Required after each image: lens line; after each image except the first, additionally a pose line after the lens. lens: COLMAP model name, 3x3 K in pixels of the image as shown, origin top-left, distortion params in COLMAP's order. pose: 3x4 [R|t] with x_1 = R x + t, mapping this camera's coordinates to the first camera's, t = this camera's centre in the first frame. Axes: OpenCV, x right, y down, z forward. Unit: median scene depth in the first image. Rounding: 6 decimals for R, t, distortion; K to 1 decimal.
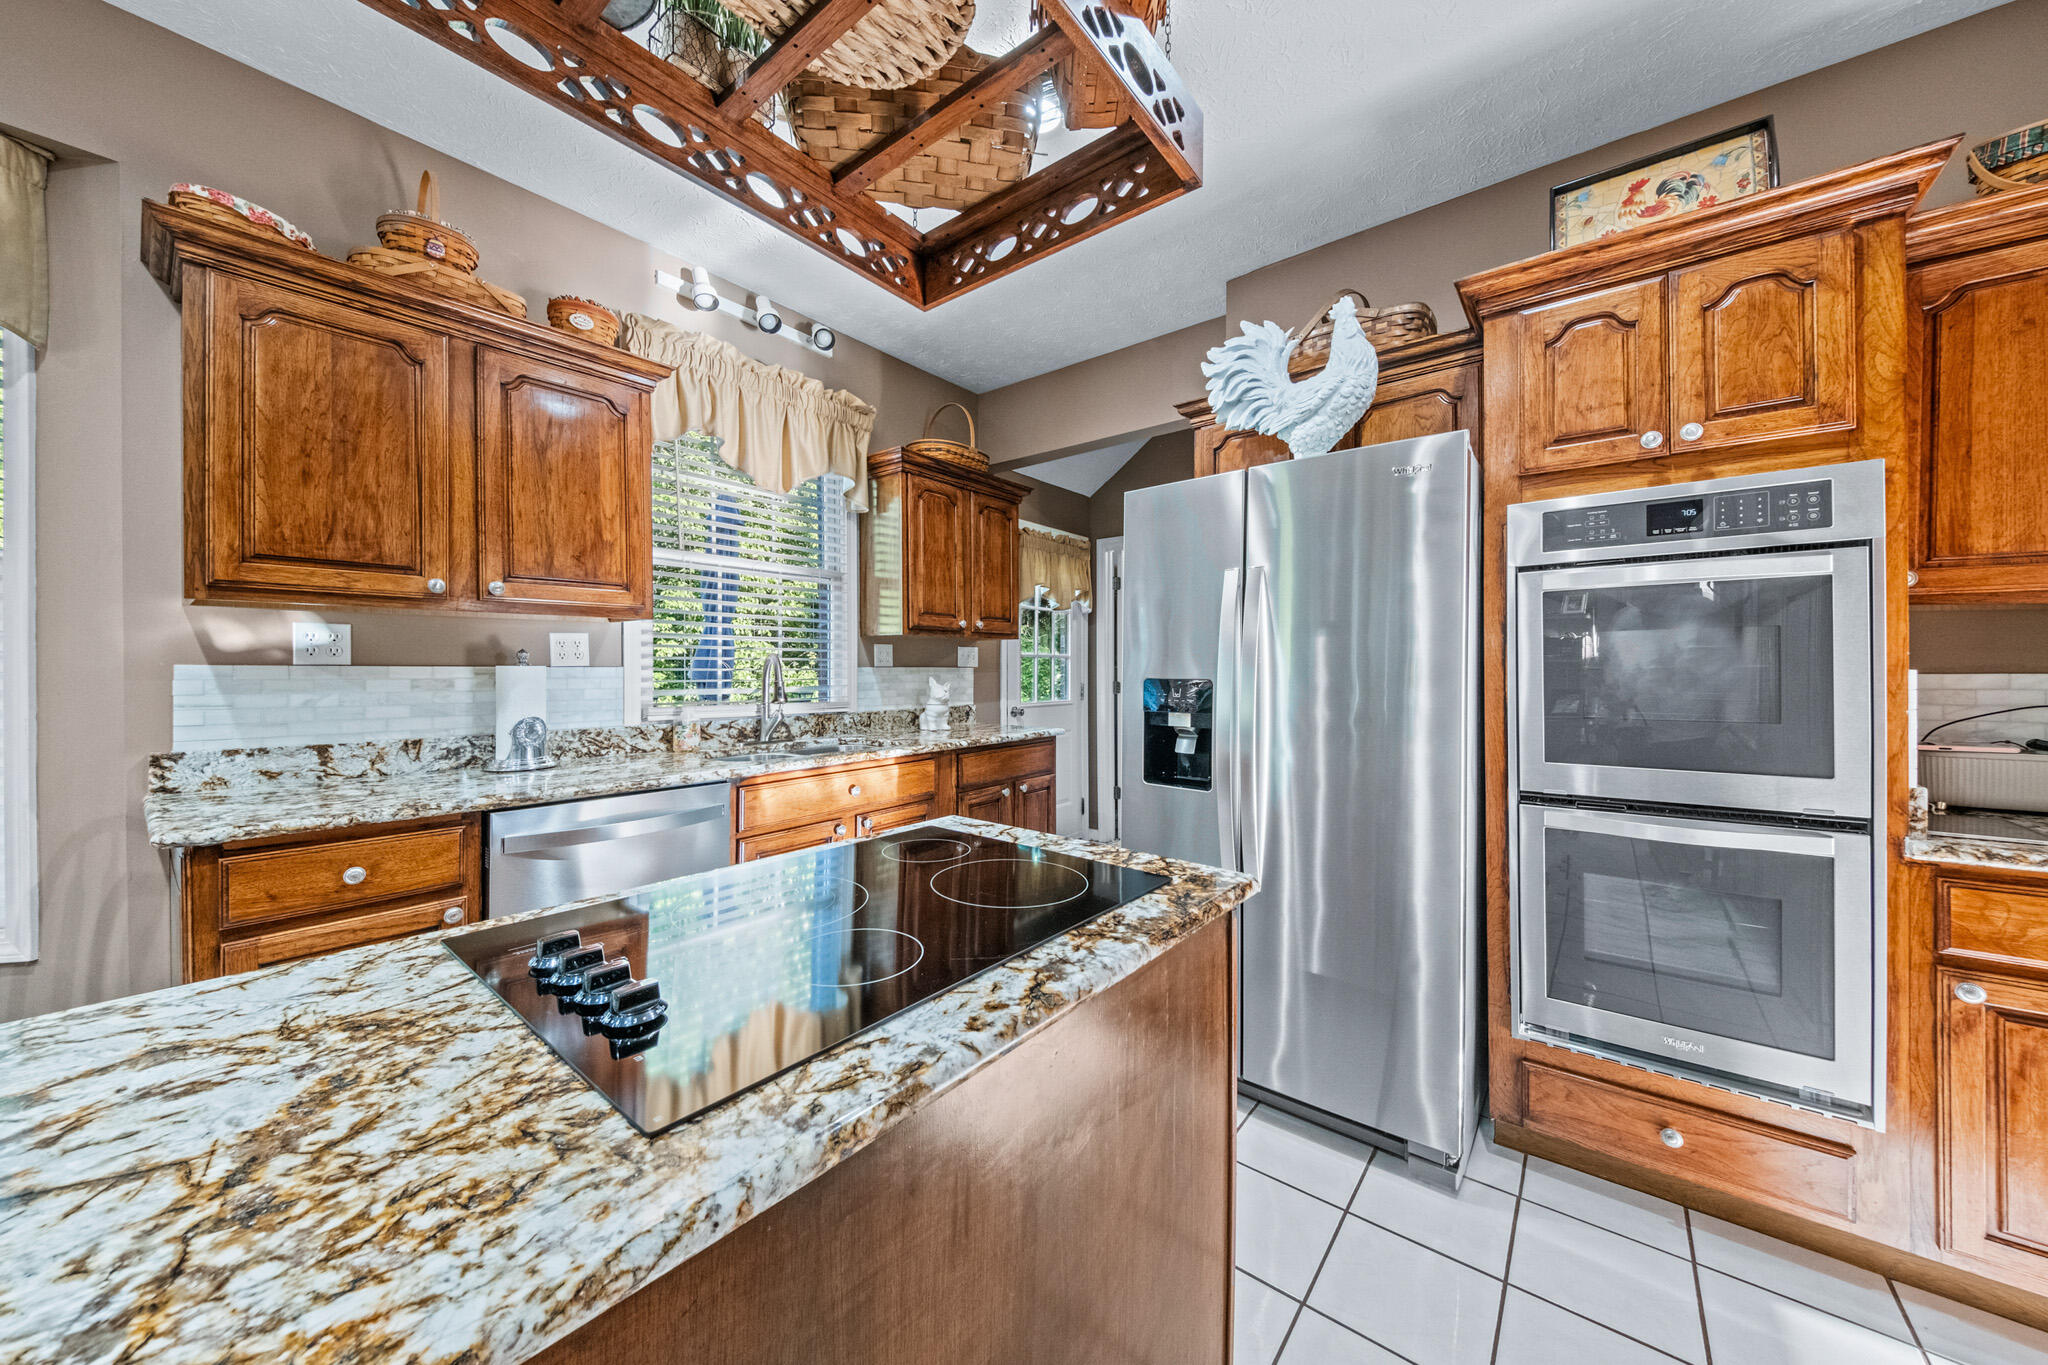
lens RADIAL K [[710.2, 0, 1023.3], [0, 710.2, 667.4], [0, 0, 1]] dist [0.002378, -0.004867]
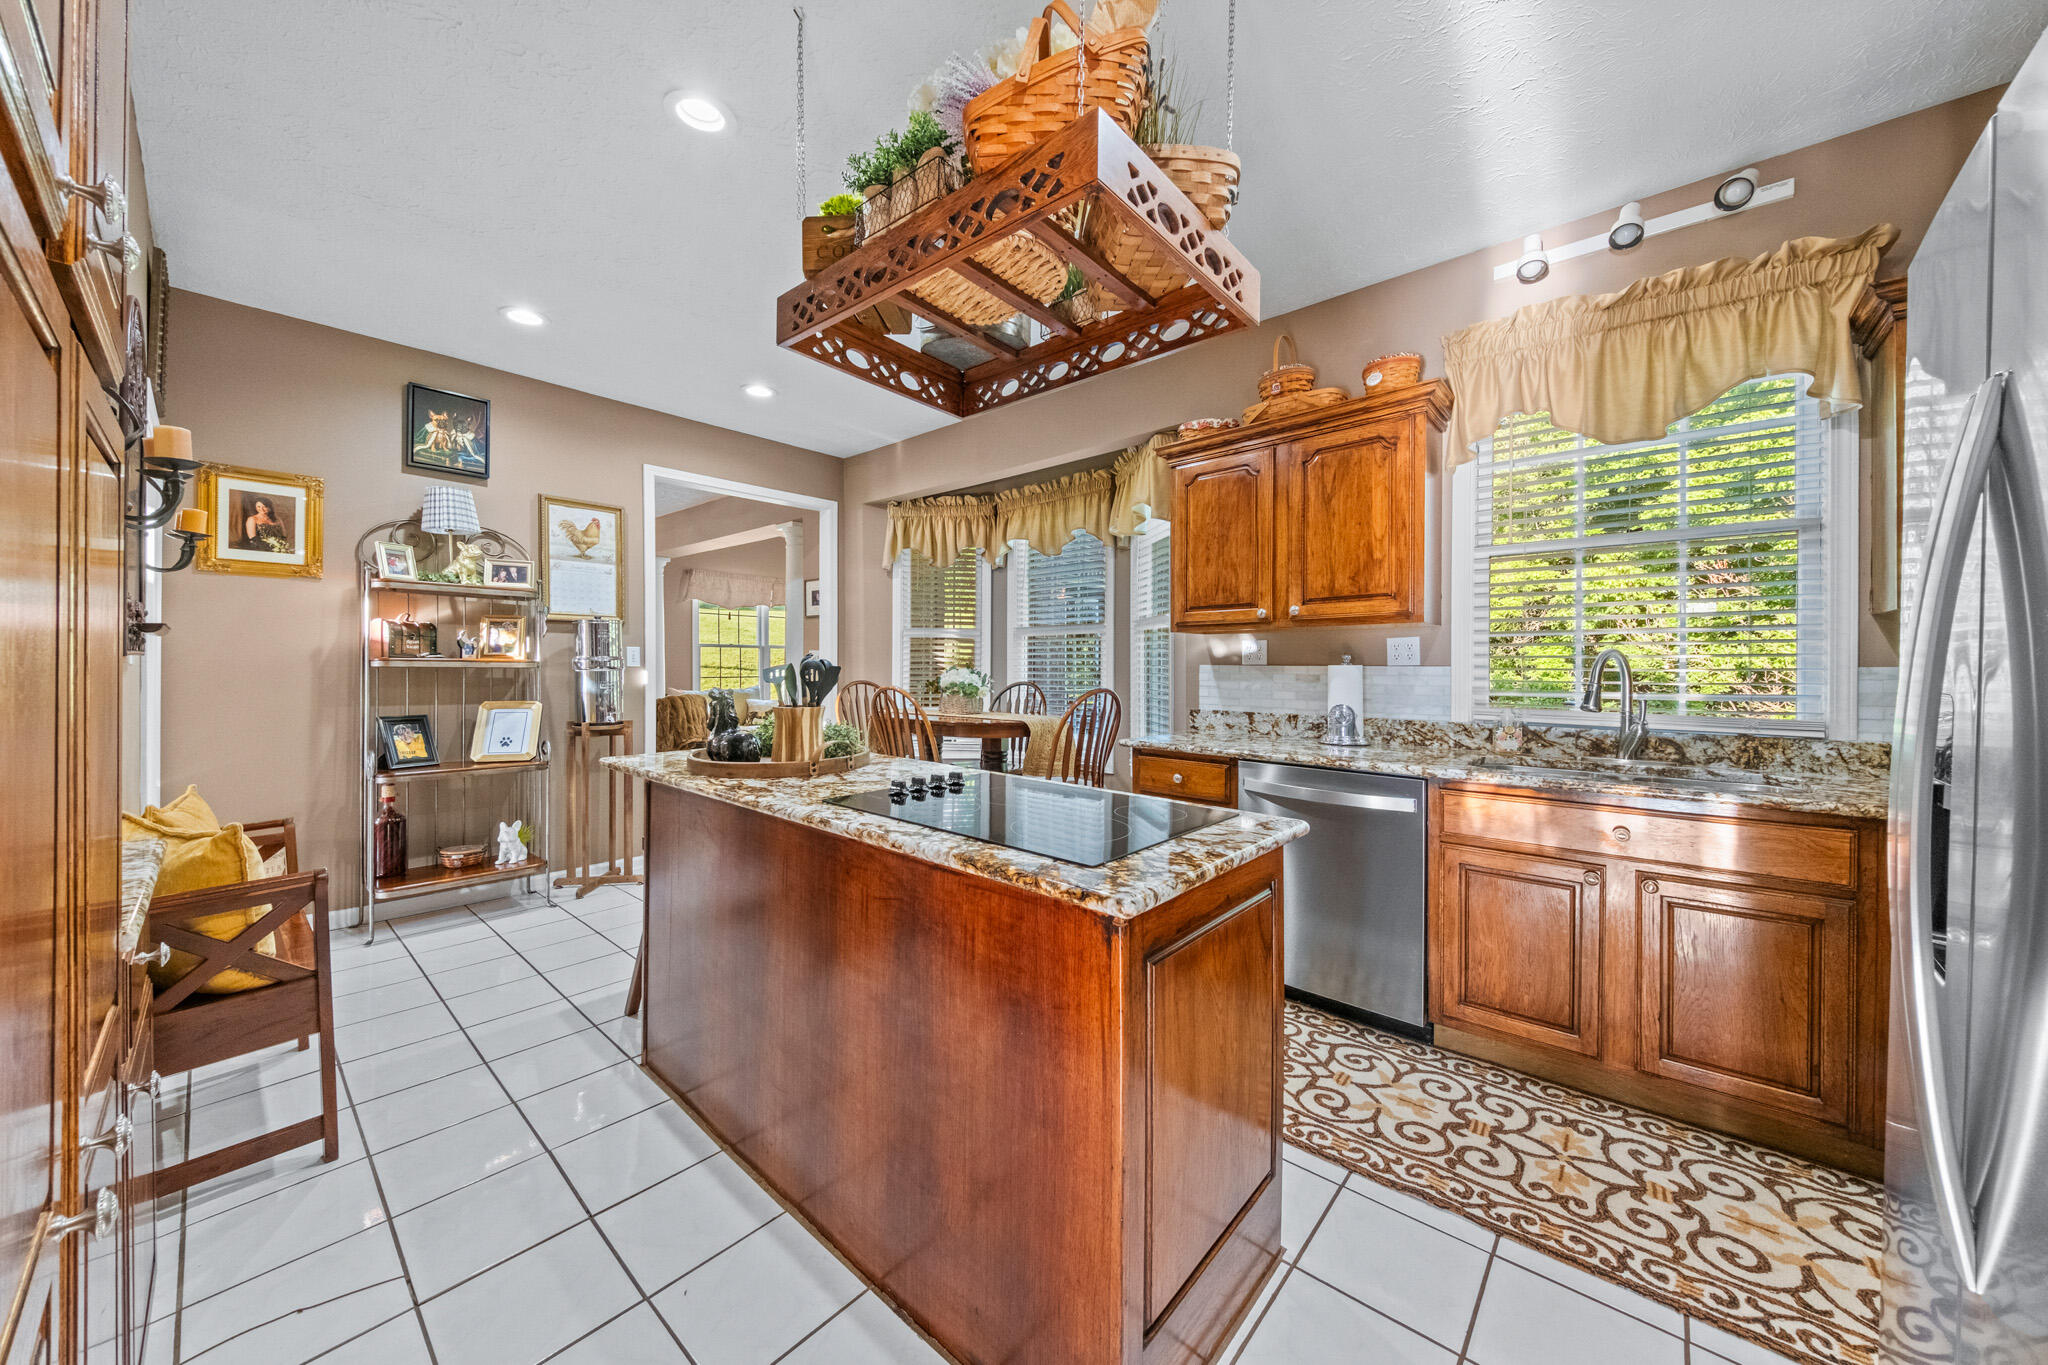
lens RADIAL K [[710.2, 0, 1016.8], [0, 710.2, 671.0], [0, 0, 1]] dist [0.002378, -0.004867]
pose [[-0.083224, 0.005166, -0.996517, 0.676363], [-0.004042, 0.999977, 0.005521, 0.003532], [0.996523, 0.004487, -0.083202, 0.534146]]
